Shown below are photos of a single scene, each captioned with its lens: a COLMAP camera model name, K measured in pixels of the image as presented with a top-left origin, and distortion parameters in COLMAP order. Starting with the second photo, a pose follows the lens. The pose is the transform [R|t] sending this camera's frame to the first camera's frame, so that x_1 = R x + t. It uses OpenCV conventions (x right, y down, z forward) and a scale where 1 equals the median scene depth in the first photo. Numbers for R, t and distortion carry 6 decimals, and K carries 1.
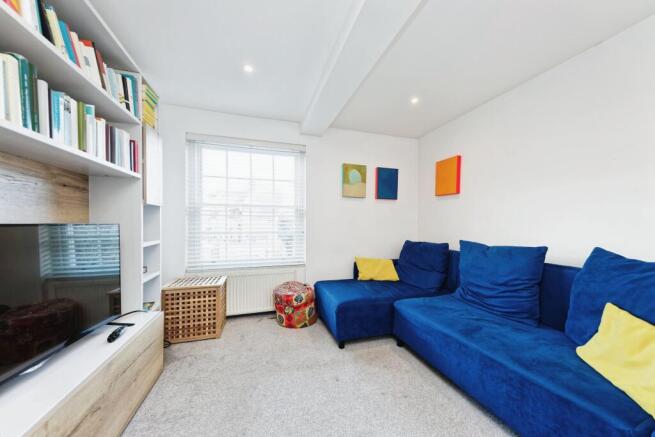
lens RADIAL K [[227.7, 0, 325.6], [0, 227.7, 222.7], [0, 0, 1]] dist [0.000107, -0.000073]
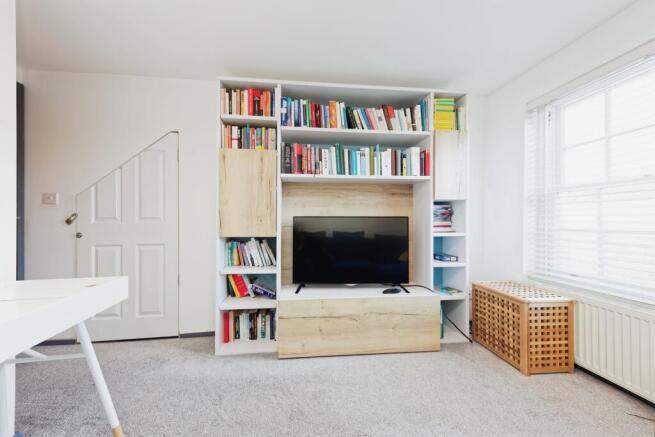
lens RADIAL K [[227.7, 0, 311.7], [0, 227.7, 219.9], [0, 0, 1]] dist [0.000107, -0.000073]
pose [[-0.216612, -0.011519, -0.976190, 0.402615], [-0.000020, 0.999930, -0.011794, 0.027932], [0.976258, -0.002535, -0.216597, 0.519457]]
